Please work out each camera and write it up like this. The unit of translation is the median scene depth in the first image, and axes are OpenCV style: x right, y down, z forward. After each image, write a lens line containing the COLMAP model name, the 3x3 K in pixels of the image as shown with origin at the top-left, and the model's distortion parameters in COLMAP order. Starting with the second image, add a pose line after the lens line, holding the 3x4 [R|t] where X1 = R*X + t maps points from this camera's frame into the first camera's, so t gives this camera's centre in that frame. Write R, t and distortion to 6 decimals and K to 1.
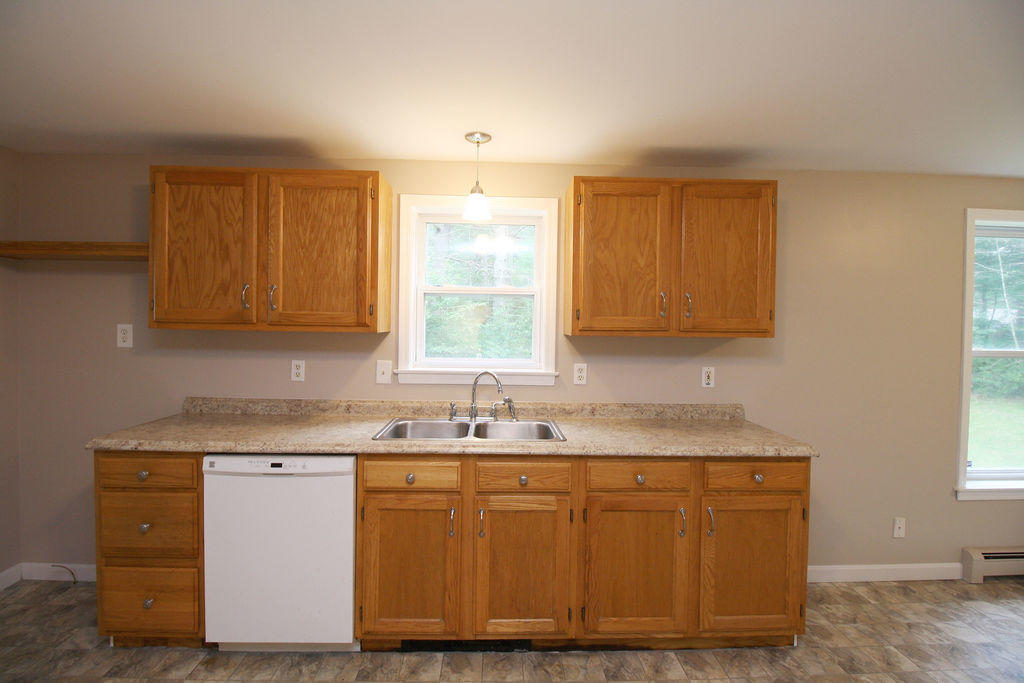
lens RADIAL K [[475.5, 0, 510.1], [0, 475.5, 330.3], [0, 0, 1]] dist [-0.002390, -0.011831]
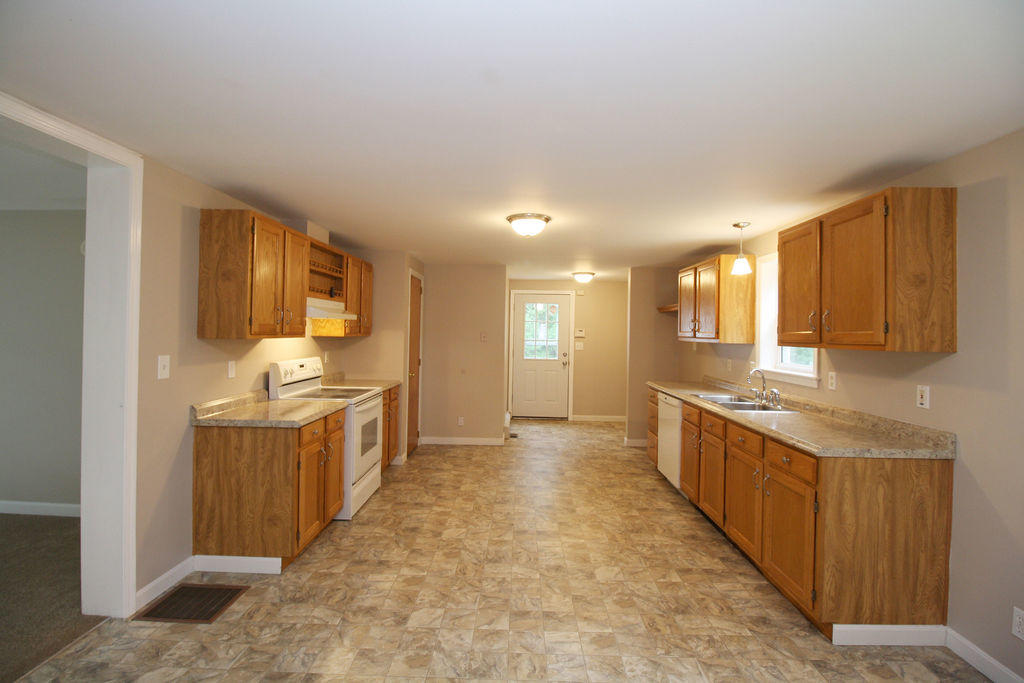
lens RADIAL K [[475.5, 0, 510.1], [0, 475.5, 330.3], [0, 0, 1]] dist [-0.002390, -0.011831]
pose [[-0.052954, -0.021353, -0.998369, 1.590593], [-0.033668, 0.999241, -0.019586, 0.018697], [0.998029, 0.032576, -0.053633, 0.298872]]
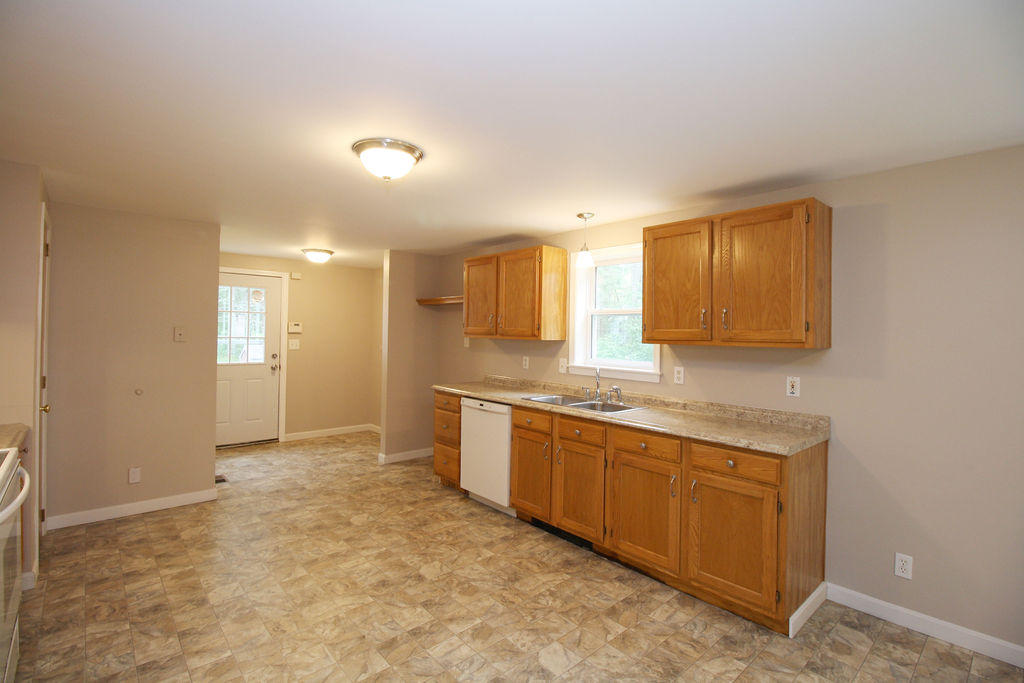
lens RADIAL K [[475.5, 0, 510.1], [0, 475.5, 330.3], [0, 0, 1]] dist [-0.002390, -0.011831]
pose [[0.641612, -0.008309, -0.766985, 0.955942], [-0.018005, 0.999503, -0.025889, 0.015659], [0.766818, 0.030421, 0.641143, -0.173392]]
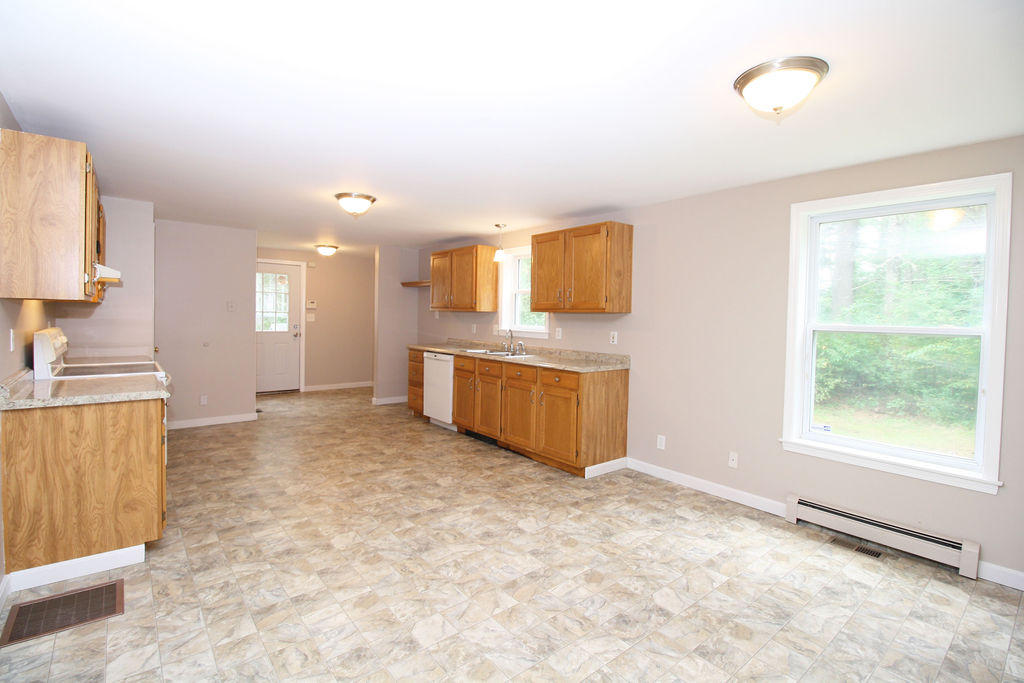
lens RADIAL K [[475.5, 0, 510.1], [0, 475.5, 330.3], [0, 0, 1]] dist [-0.002390, -0.011831]
pose [[0.608781, 0.021059, -0.793059, 1.765303], [-0.022875, 0.999698, 0.008987, 0.076833], [0.793008, 0.012670, 0.609079, -0.345991]]
